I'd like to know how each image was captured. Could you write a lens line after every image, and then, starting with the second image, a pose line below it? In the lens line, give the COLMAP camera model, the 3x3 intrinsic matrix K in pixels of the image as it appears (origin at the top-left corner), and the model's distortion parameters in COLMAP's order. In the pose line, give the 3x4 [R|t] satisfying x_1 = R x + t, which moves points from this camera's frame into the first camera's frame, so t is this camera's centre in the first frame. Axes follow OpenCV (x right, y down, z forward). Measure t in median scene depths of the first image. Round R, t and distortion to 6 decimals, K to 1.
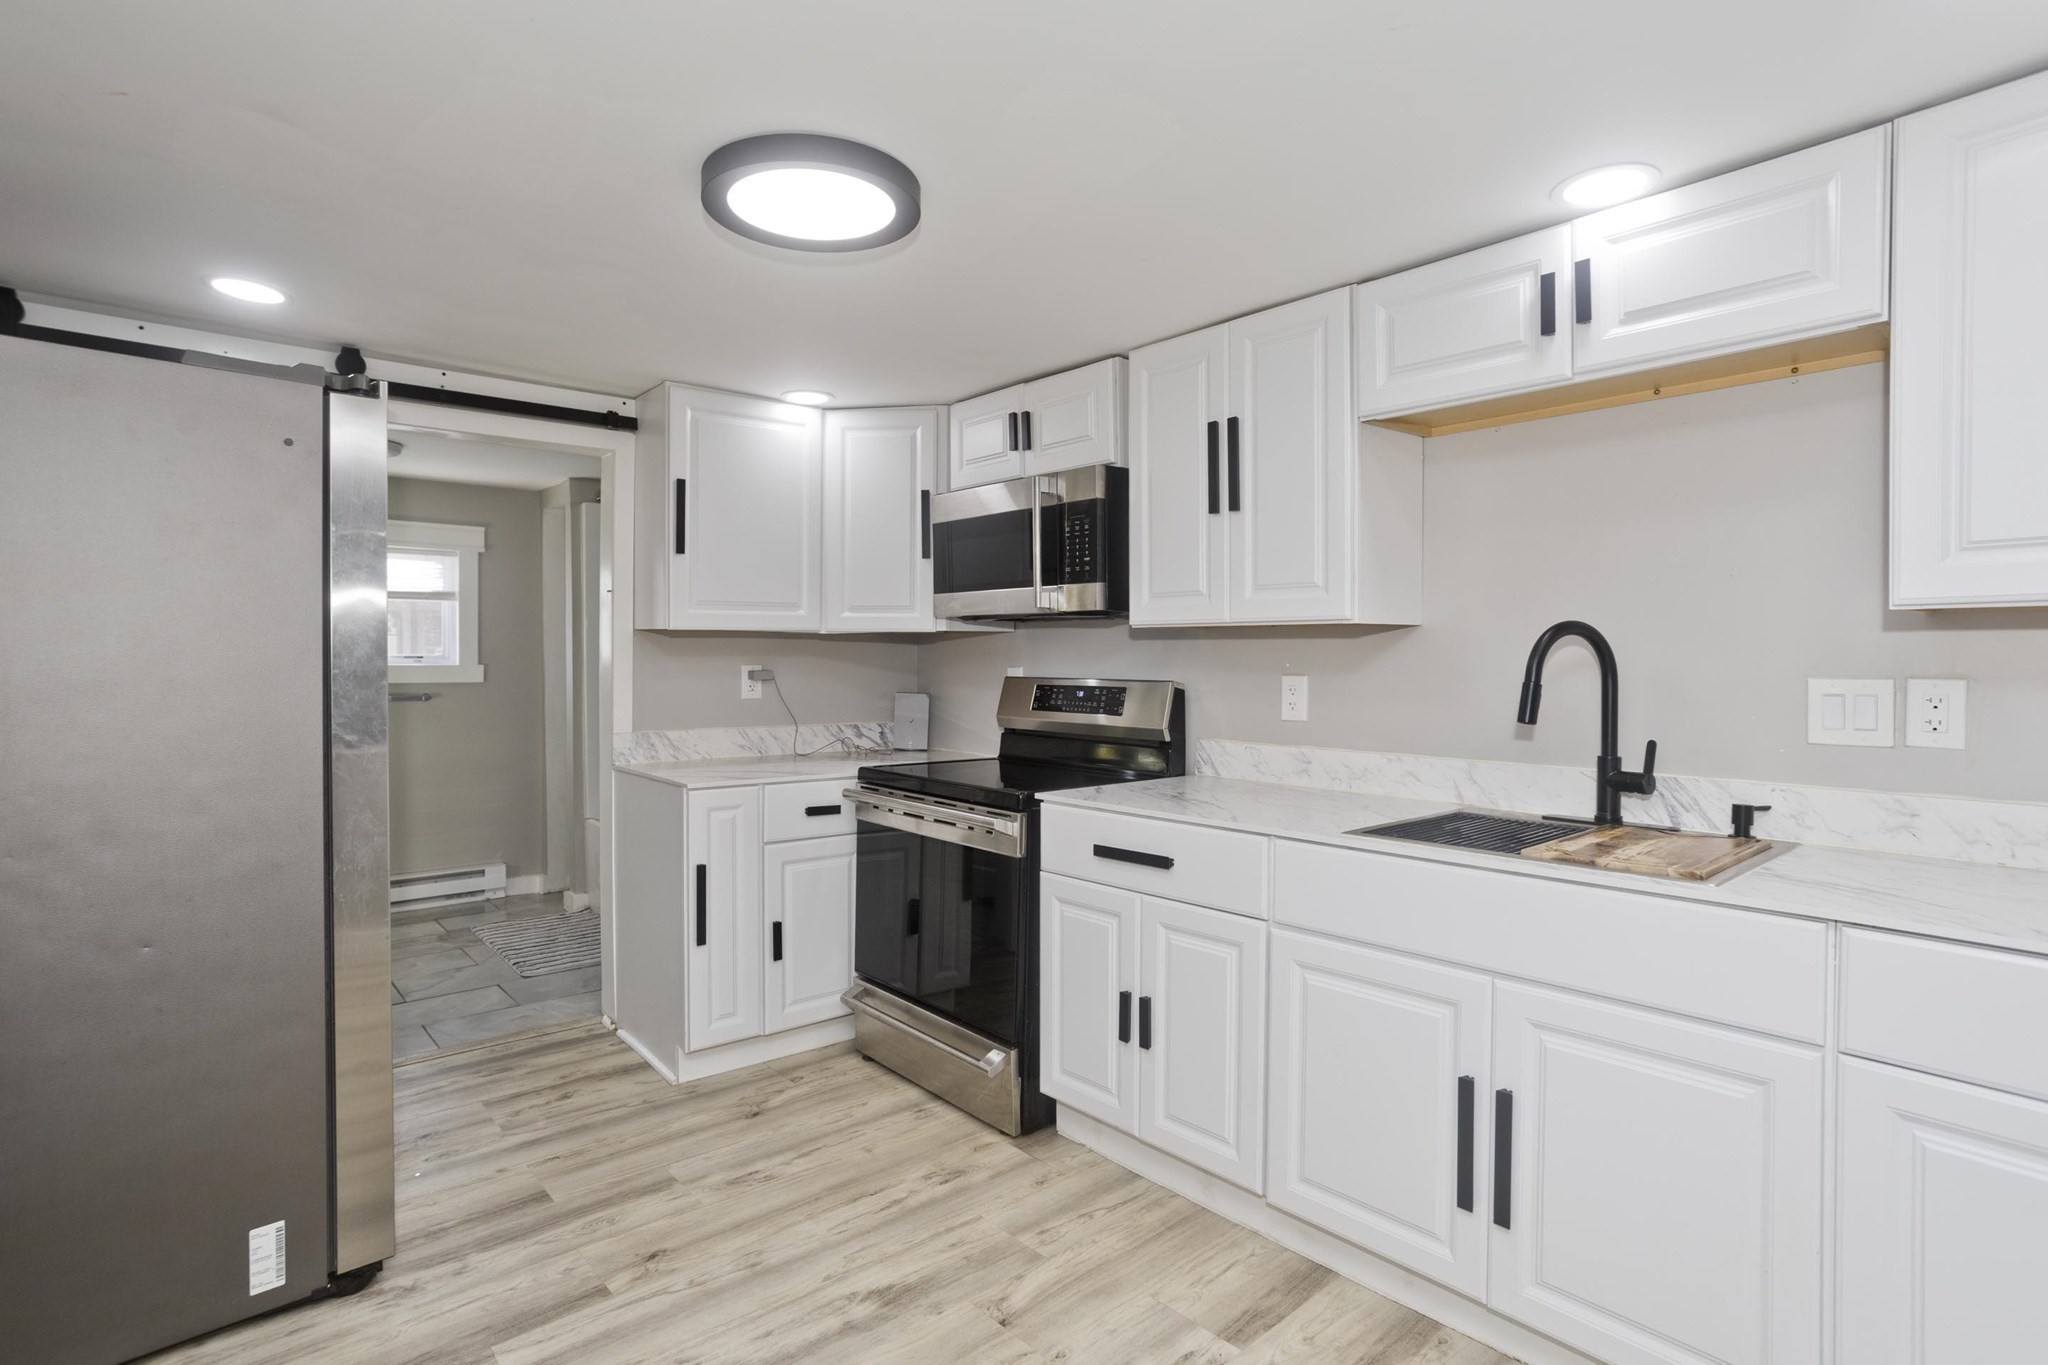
lens RADIAL K [[974.1, 0, 1035.2], [0, 974.1, 677.6], [0, 0, 1]] dist [-0.024917, 0.005580]
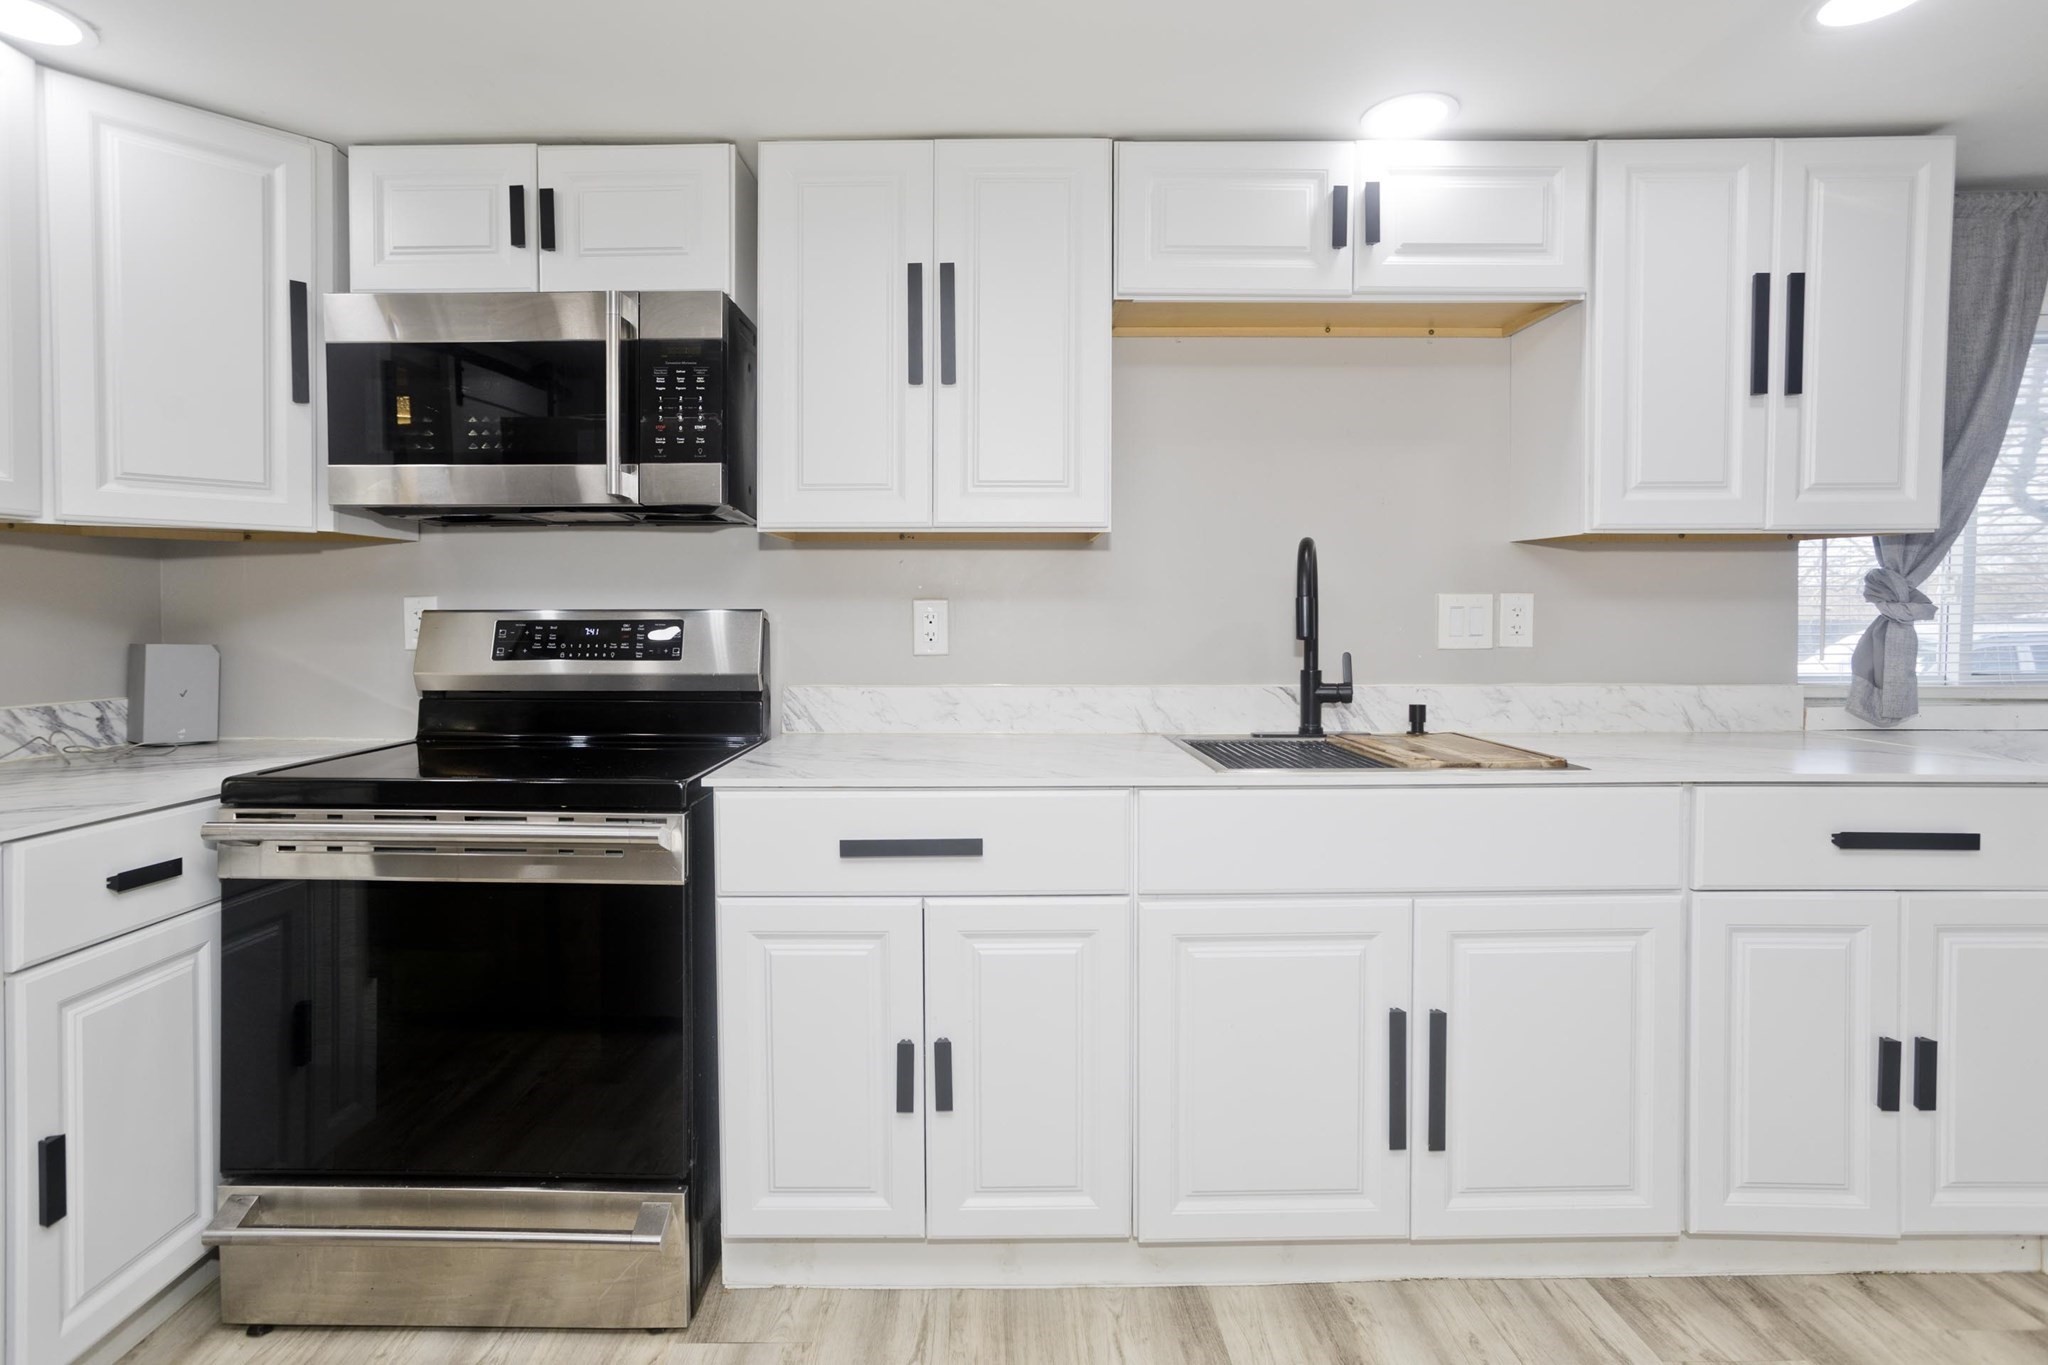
lens RADIAL K [[974.1, 0, 965.3], [0, 974.1, 639.3], [0, 0, 1]] dist [-0.024917, 0.005580]
pose [[0.682745, -0.025060, 0.730227, -0.324196], [0.017731, 0.999686, 0.017729, 0.016953], [-0.730441, 0.000843, 0.682975, 0.412977]]
